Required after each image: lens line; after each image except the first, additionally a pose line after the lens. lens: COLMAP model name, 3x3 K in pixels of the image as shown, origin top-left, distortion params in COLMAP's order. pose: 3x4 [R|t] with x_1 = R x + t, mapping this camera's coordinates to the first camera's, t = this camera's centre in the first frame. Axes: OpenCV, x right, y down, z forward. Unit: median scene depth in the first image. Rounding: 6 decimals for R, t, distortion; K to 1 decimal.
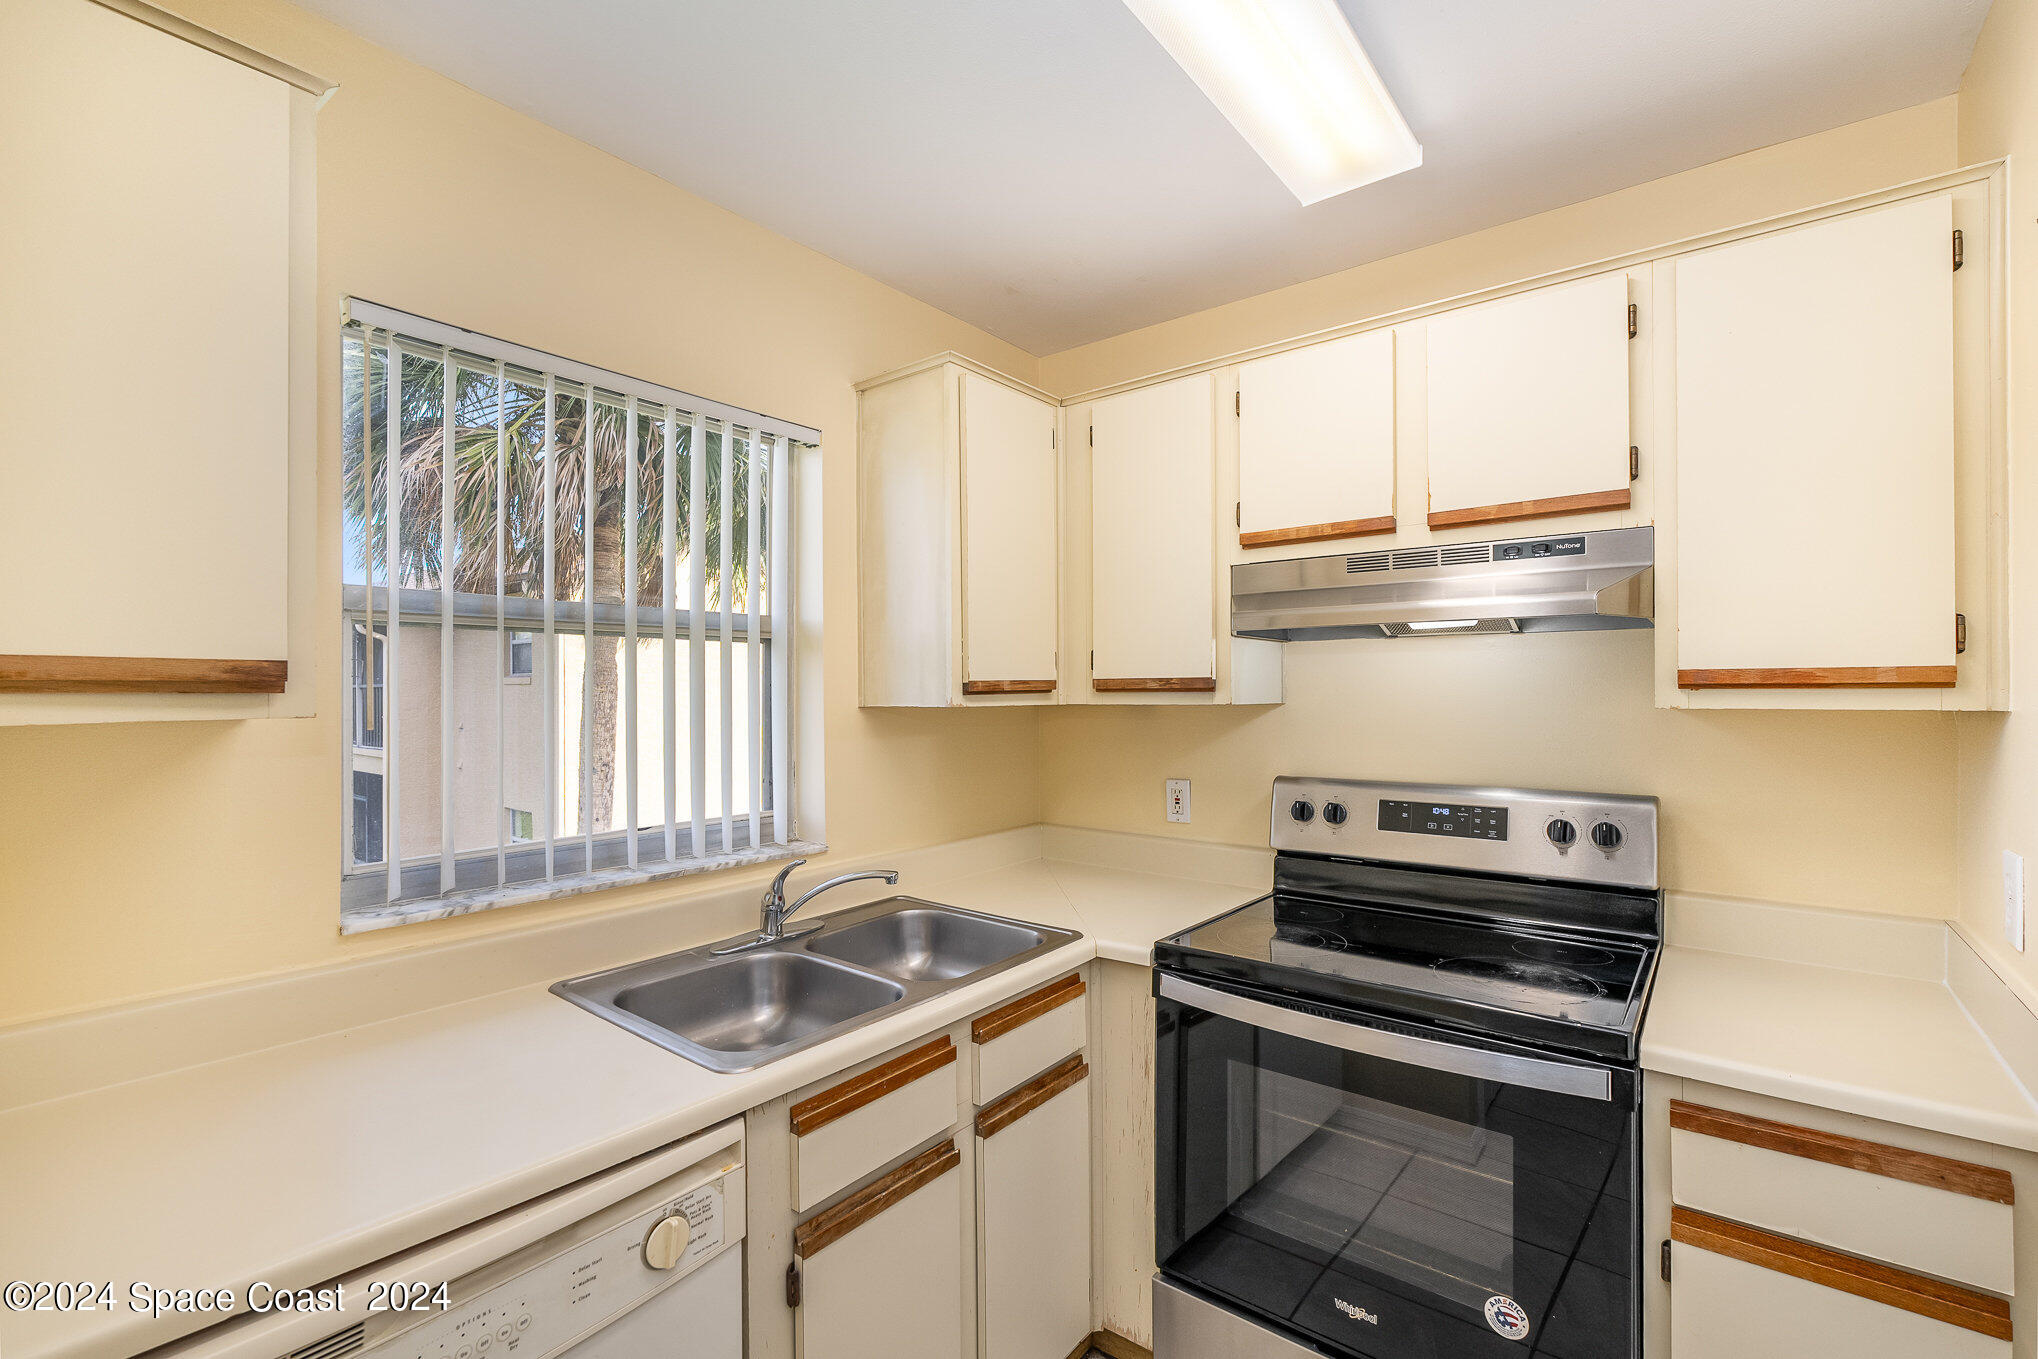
lens RADIAL K [[924.7, 0, 1012.0], [0, 924.7, 689.3], [0, 0, 1]] dist [-0.001817, 0.000888]
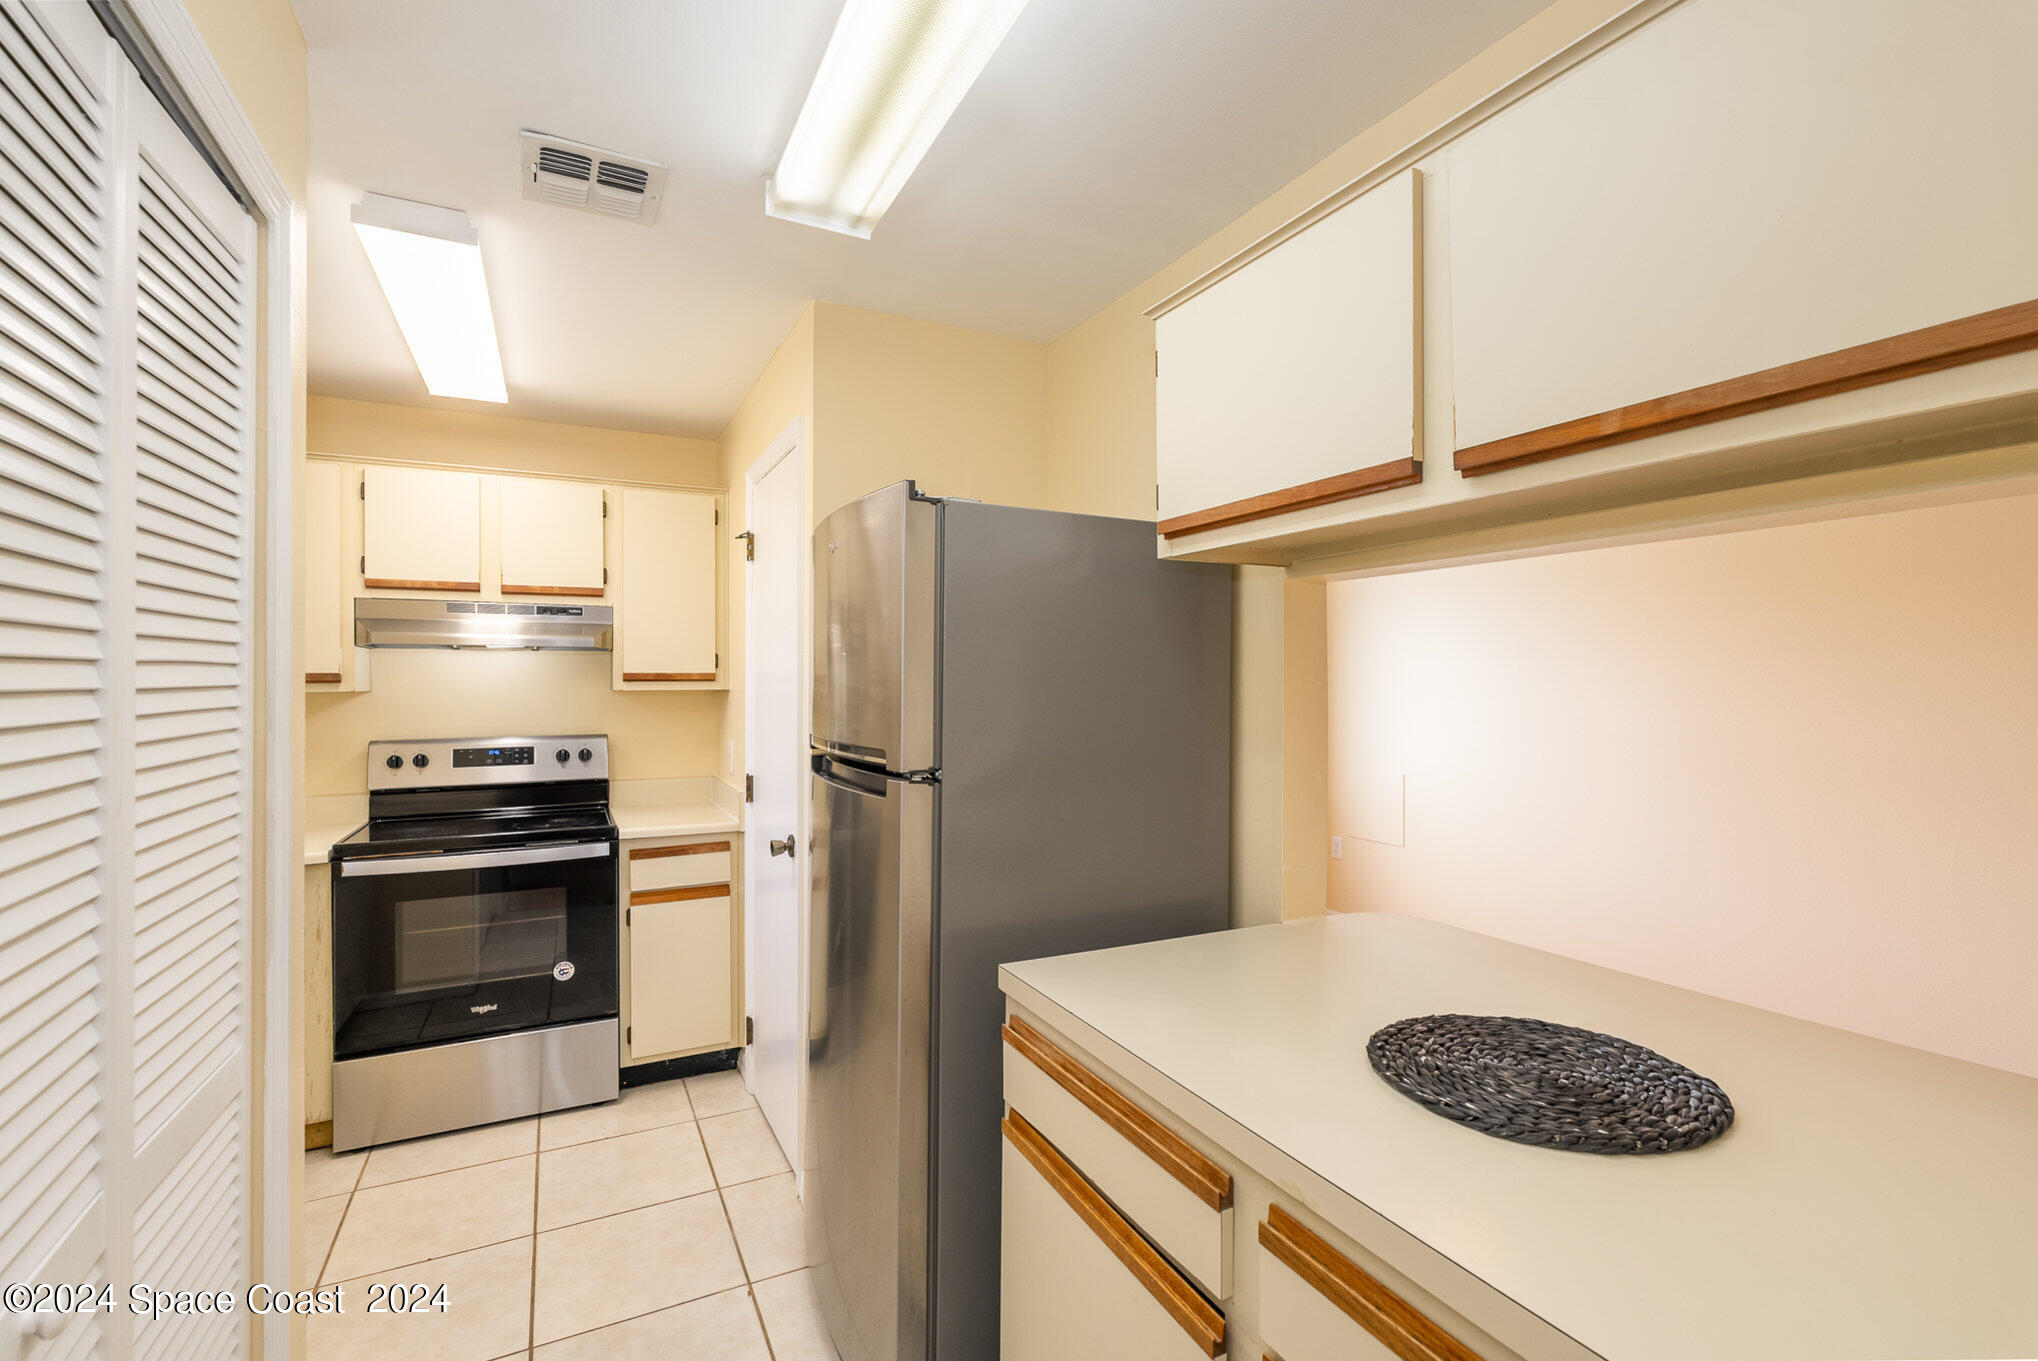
lens RADIAL K [[895.9, 0, 1019.0], [0, 895.9, 680.5], [0, 0, 1]] dist [-0.002316, 0.000264]
pose [[0.424408, 0.000355, 0.905471, -0.715259], [-0.003084, 0.999995, 0.001053, -0.007306], [-0.905466, -0.003239, 0.424406, -0.672045]]
